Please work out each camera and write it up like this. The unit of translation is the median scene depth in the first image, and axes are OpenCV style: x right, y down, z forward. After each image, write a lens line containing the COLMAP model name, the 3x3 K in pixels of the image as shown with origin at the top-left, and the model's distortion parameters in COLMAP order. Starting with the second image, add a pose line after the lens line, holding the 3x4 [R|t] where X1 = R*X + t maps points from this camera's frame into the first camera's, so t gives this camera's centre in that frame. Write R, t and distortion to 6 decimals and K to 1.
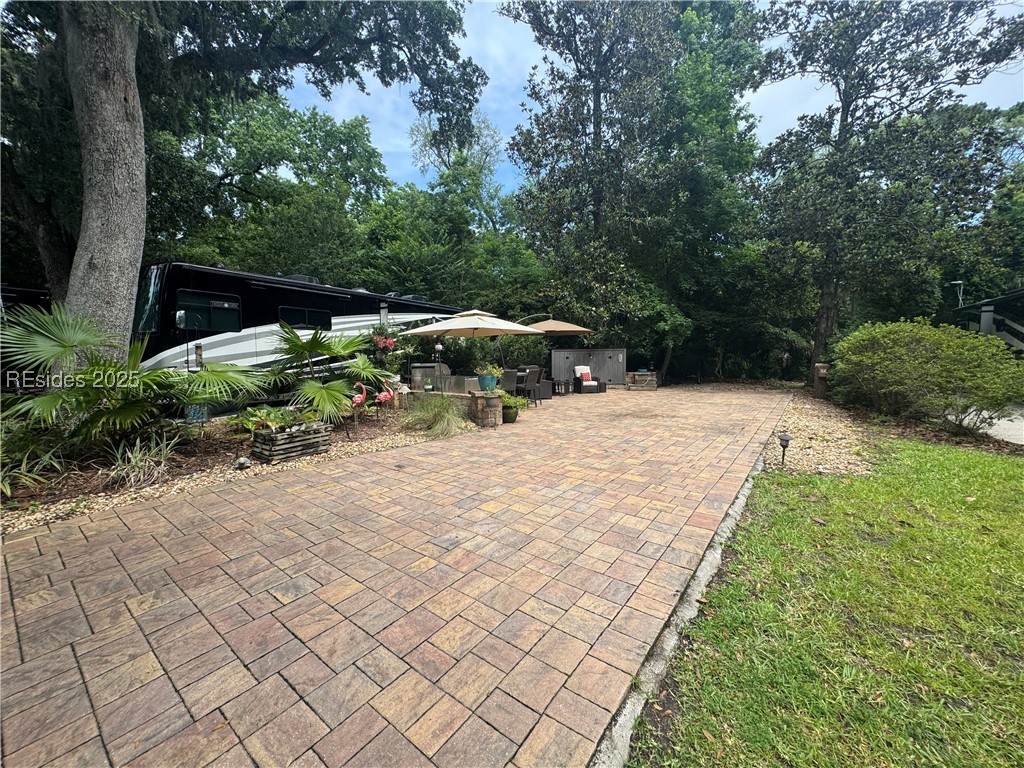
lens RADIAL K [[408.2, 0, 512.0], [0, 408.2, 384.0], [0, 0, 1]] dist [-0.001268, -0.000112]
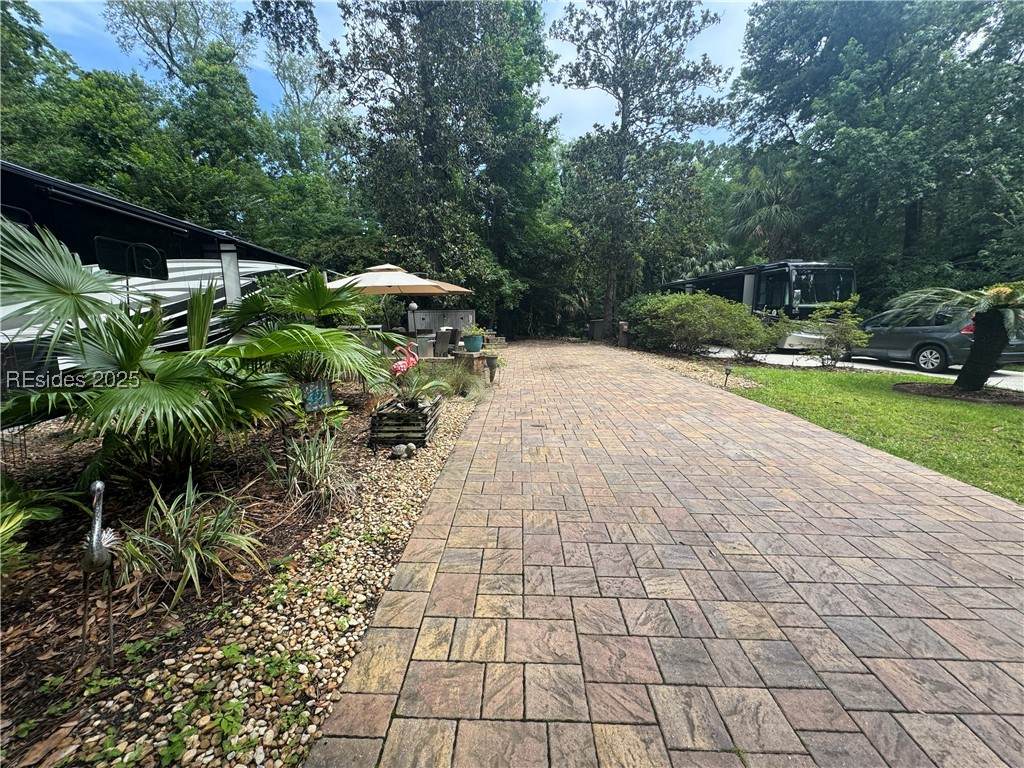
lens RADIAL K [[408.2, 0, 512.0], [0, 408.2, 384.0], [0, 0, 1]] dist [-0.001268, -0.000112]
pose [[0.811916, -0.097542, 0.575568, -0.598196], [0.045195, 0.993485, 0.104614, -0.004765], [-0.582022, -0.058925, 0.811035, 0.157746]]
